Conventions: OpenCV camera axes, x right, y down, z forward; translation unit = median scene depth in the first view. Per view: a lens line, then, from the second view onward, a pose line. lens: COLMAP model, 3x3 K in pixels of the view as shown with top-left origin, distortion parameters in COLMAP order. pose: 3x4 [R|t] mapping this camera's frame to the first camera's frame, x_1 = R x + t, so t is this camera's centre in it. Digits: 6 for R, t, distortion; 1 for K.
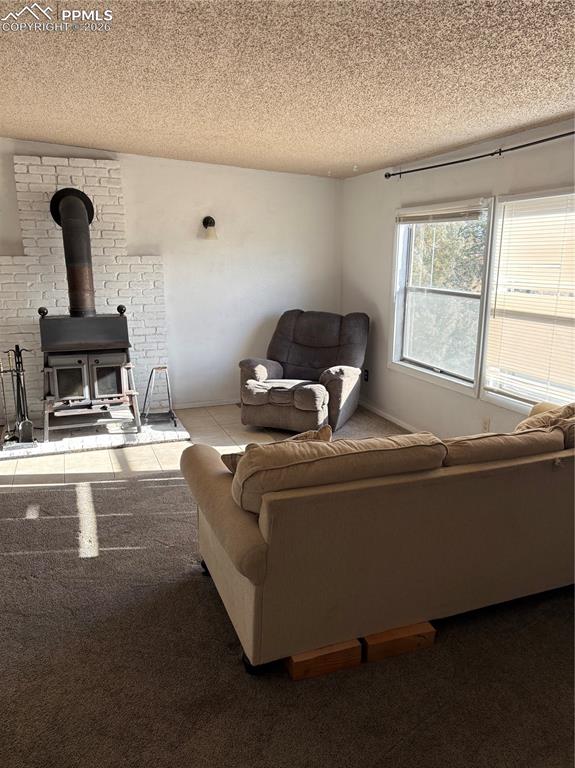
lens RADIAL K [[574.9, 0, 279.6], [0, 574.9, 386.6], [0, 0, 1]] dist [0.046113, -0.058938]
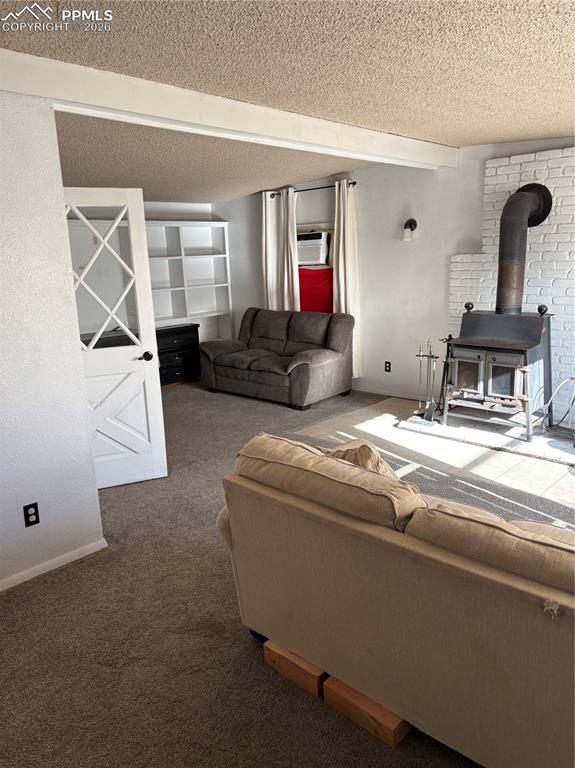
lens RADIAL K [[574.9, 0, 287.4], [0, 574.9, 383.1], [0, 0, 1]] dist [0.046113, -0.058938]
pose [[0.444801, 0.181684, -0.877008, 0.402663], [-0.172201, 0.978287, 0.115328, -0.056242], [0.878919, 0.099724, 0.466430, 0.221679]]
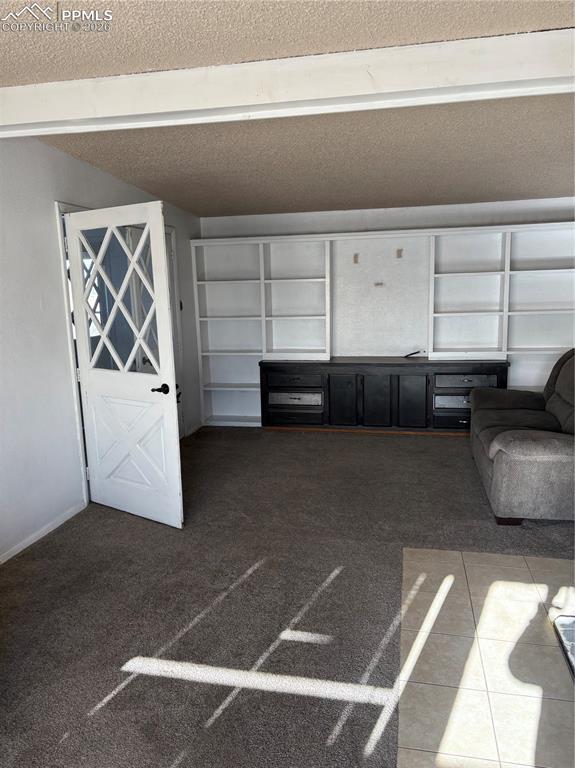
lens RADIAL K [[574.9, 0, 280.5], [0, 574.9, 383.7], [0, 0, 1]] dist [0.046113, -0.058938]
pose [[-0.543048, 0.160344, -0.824250, 0.098609], [-0.167892, 0.941045, 0.293678, -0.215061], [0.822746, 0.297866, -0.484113, 0.921049]]
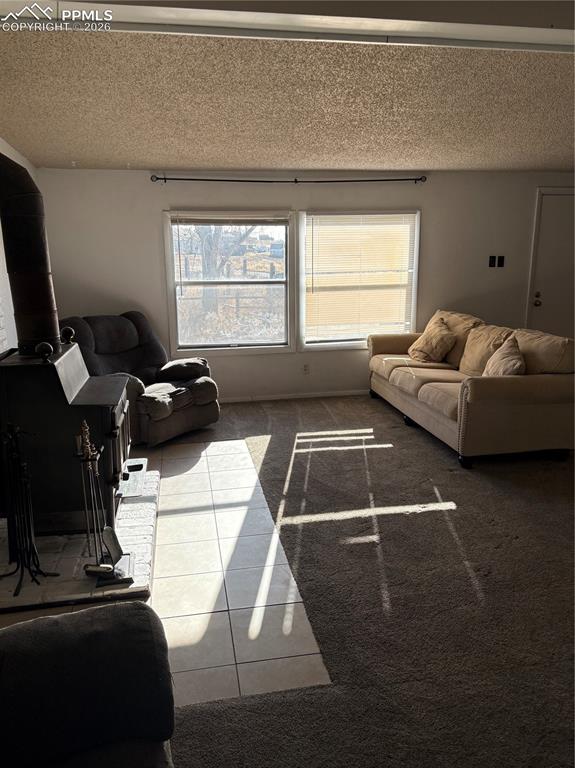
lens RADIAL K [[574.9, 0, 284.4], [0, 574.9, 382.4], [0, 0, 1]] dist [0.046113, -0.058938]
pose [[0.177025, -0.213685, 0.960729, -0.925464], [0.237510, 0.956572, 0.168996, -0.138054], [-0.955118, 0.198266, 0.220090, 0.651470]]
